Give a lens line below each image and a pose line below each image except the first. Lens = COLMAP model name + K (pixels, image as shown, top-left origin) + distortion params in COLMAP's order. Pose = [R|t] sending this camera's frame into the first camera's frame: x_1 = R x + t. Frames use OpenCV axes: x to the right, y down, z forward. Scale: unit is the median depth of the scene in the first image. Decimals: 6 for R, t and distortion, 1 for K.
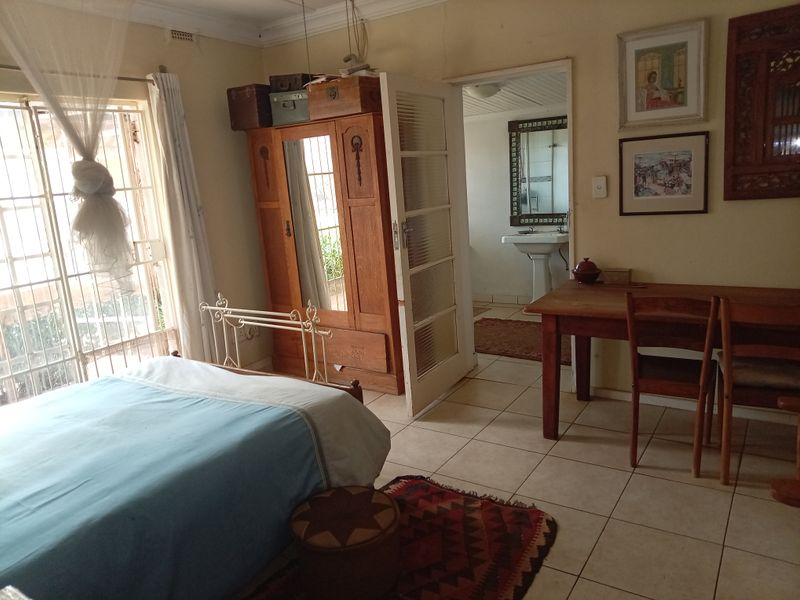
lens RADIAL K [[590.4, 0, 400.4], [0, 590.4, 299.3], [0, 0, 1]] dist [0.023868, -0.037666]
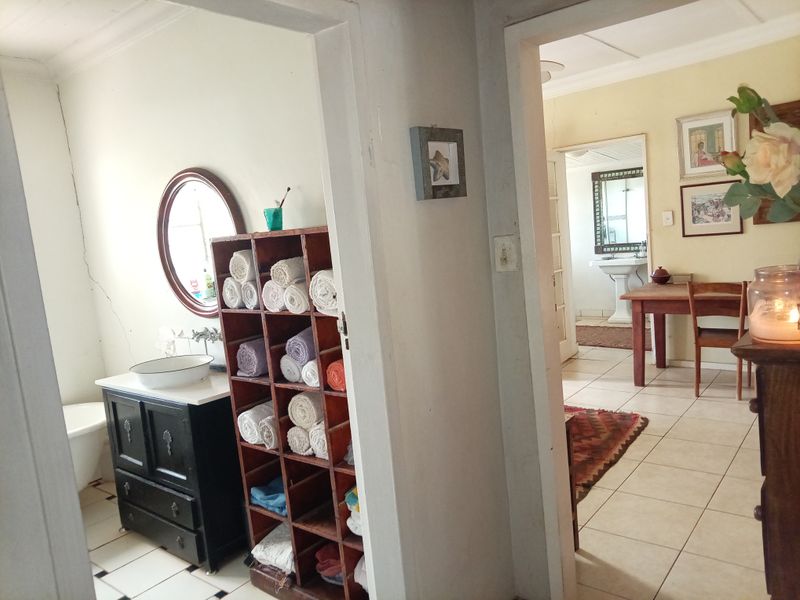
lens RADIAL K [[590.4, 0, 406.7], [0, 590.4, 296.6], [0, 0, 1]] dist [0.023868, -0.037666]
pose [[0.995468, -0.008800, -0.094692, -0.166930], [0.001106, 0.996714, -0.080997, 0.119822], [0.095094, 0.080525, 0.992206, -0.493732]]
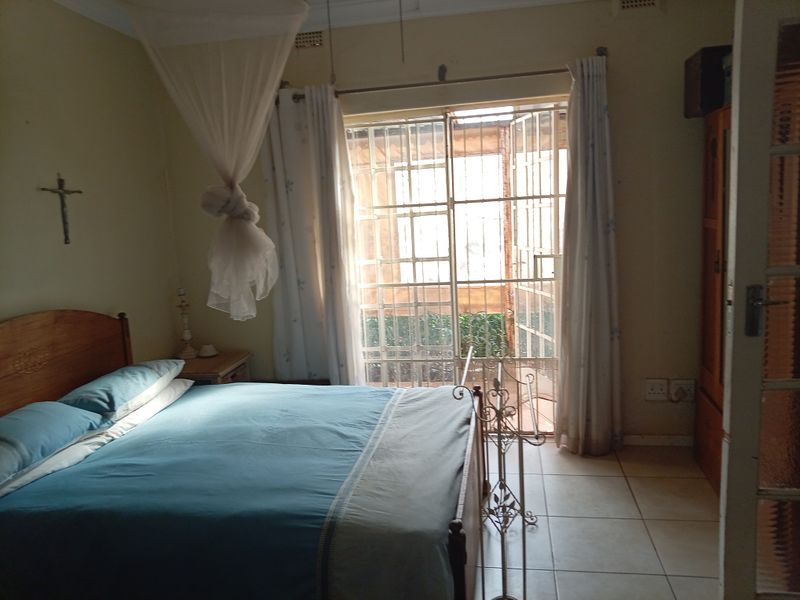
lens RADIAL K [[590.4, 0, 402.9], [0, 590.4, 299.8], [0, 0, 1]] dist [0.023868, -0.037666]
pose [[0.399403, 0.194822, -0.895836, 0.940973], [-0.164869, 0.976492, 0.138857, -0.393915], [0.901829, 0.092235, 0.422134, 1.422411]]
